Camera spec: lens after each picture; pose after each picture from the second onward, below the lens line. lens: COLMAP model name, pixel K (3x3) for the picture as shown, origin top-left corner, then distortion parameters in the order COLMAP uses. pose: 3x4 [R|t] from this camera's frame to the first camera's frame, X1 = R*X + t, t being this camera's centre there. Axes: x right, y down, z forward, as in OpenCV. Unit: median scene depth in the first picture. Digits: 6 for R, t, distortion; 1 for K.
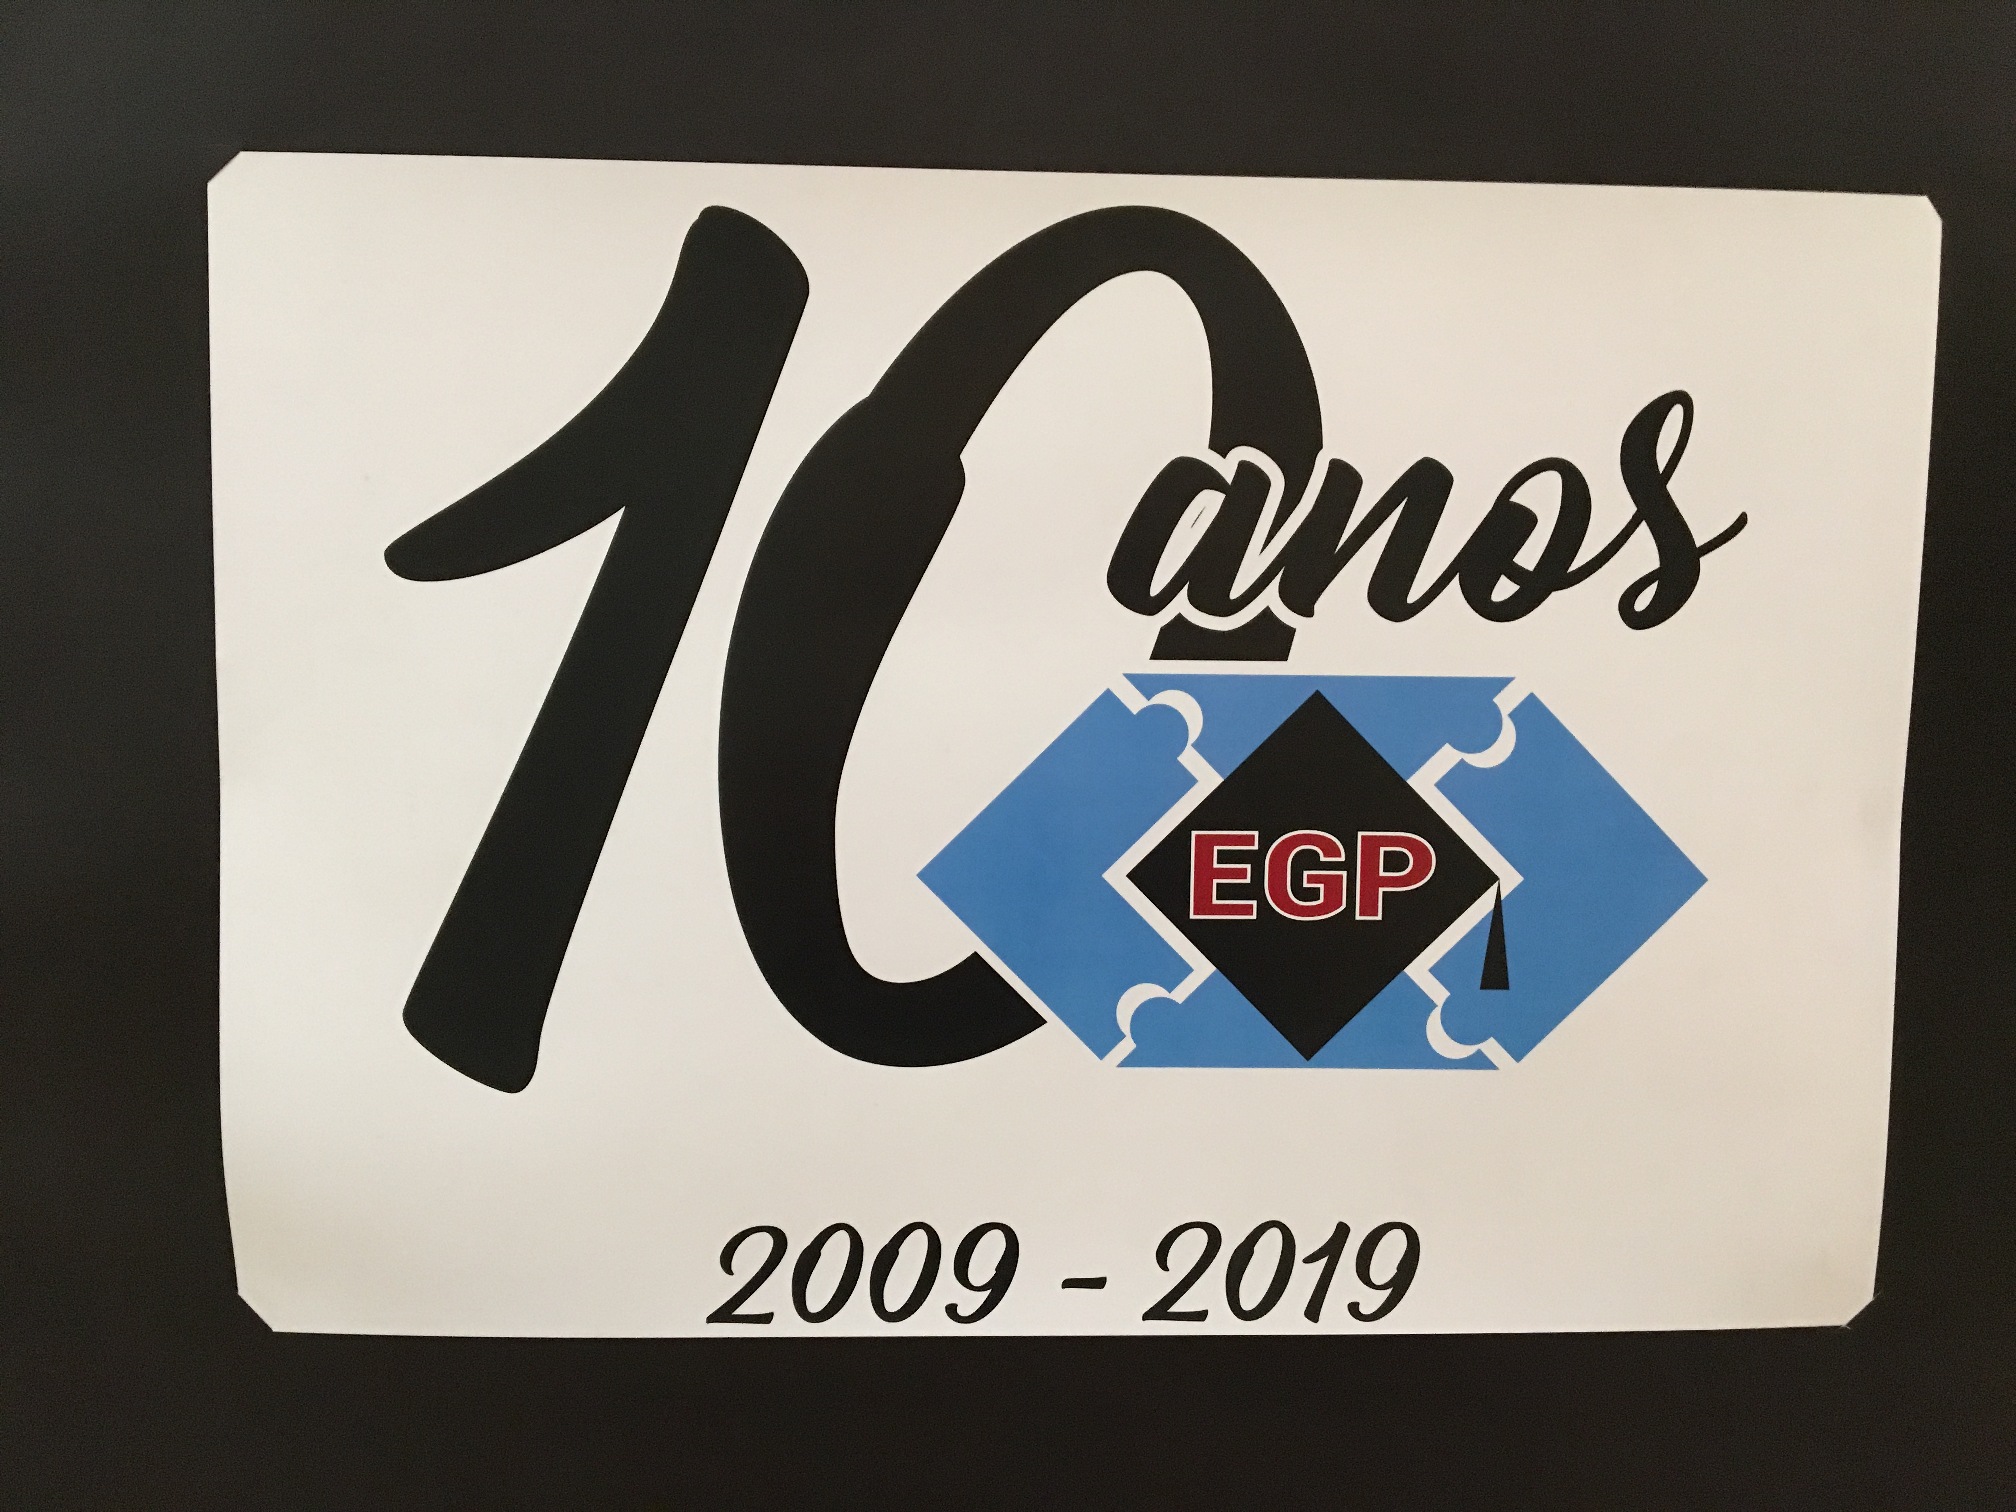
lens RADIAL K [[2029.3, 0, 1005.9], [0, 2029.3, 759.1], [0, 0, 1]] dist [0.023707, -0.019986]
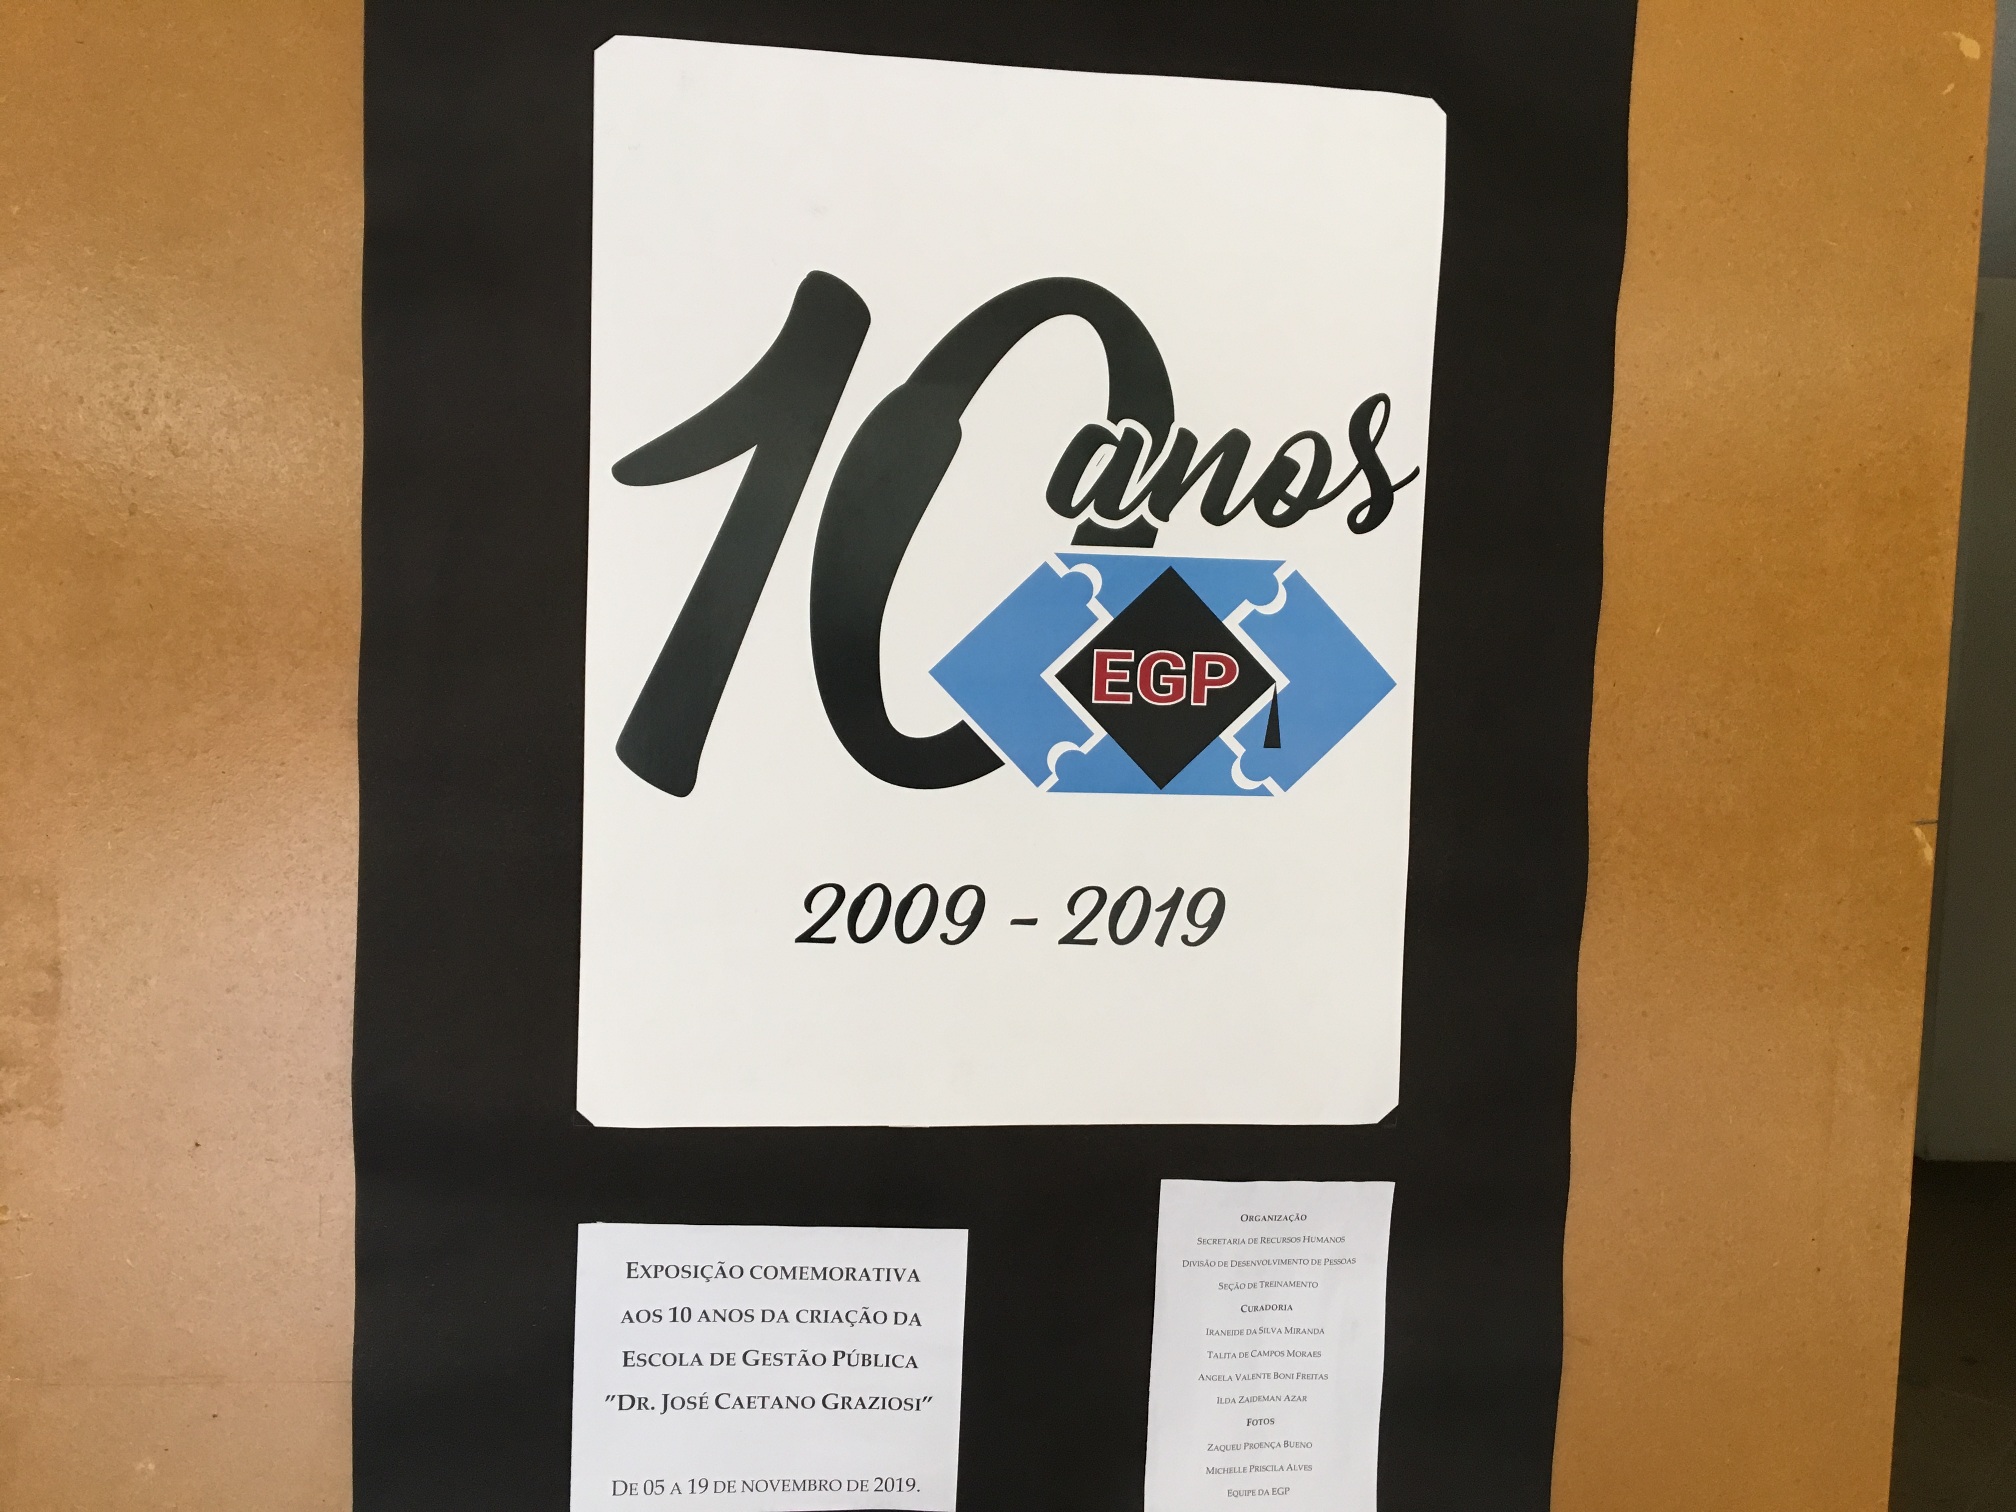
lens RADIAL K [[2029.3, 0, 1001.8], [0, 2029.3, 747.7], [0, 0, 1]] dist [0.023707, -0.019986]
pose [[0.999522, 0.024709, -0.018586, 0.049210], [-0.023552, 0.997918, 0.060041, 0.017913], [0.020031, -0.059574, 0.998023, -0.665033]]
